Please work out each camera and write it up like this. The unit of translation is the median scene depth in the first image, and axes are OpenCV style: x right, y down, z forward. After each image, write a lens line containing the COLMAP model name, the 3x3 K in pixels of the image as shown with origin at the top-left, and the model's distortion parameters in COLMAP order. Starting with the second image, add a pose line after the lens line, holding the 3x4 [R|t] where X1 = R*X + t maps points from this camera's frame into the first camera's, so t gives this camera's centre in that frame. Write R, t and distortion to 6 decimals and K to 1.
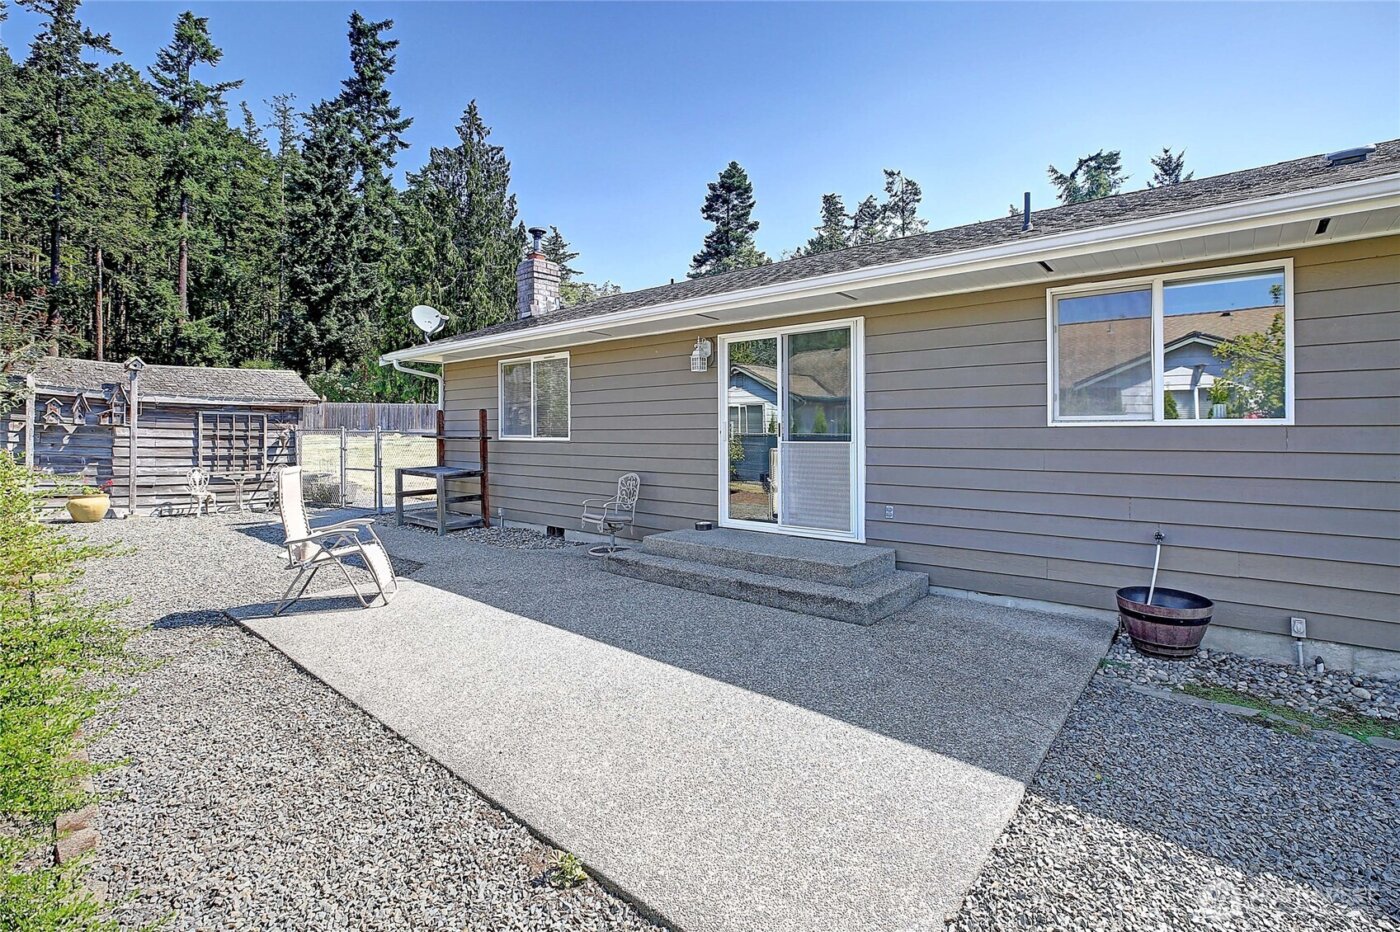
lens RADIAL K [[695.0, 0, 686.3], [0, 695.0, 429.9], [0, 0, 1]] dist [-0.047994, 0.017005]
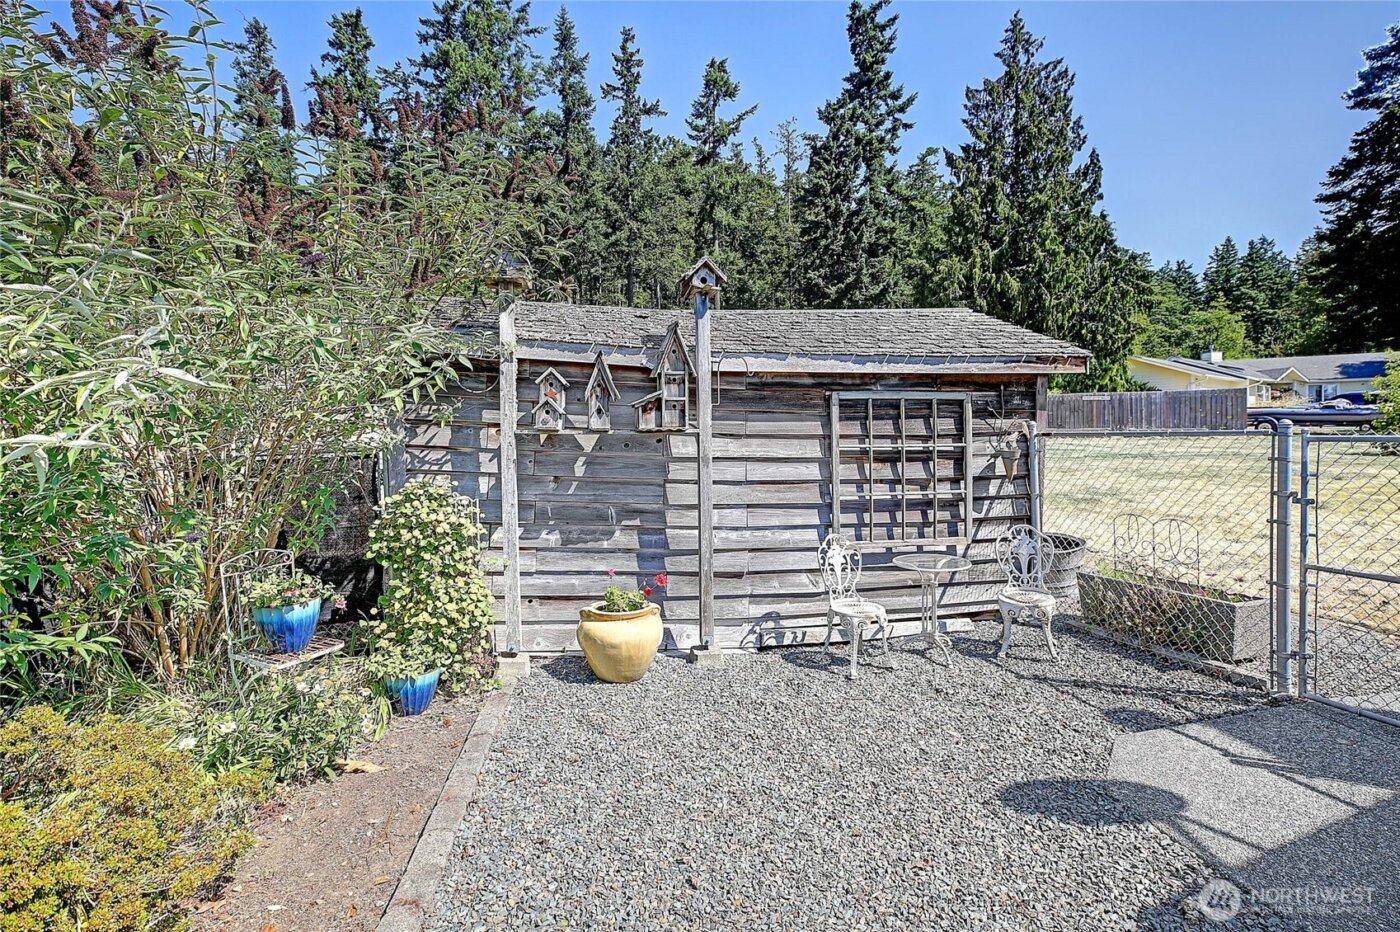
lens RADIAL K [[641.3, 0, 704.9], [0, 641.3, 453.9], [0, 0, 1]] dist [-0.021631, 0.000541]
pose [[0.795477, 0.001232, -0.605982, -0.120349], [0.021038, 0.999339, 0.029649, -0.000834], [0.605618, -0.036334, 0.794926, 0.143448]]
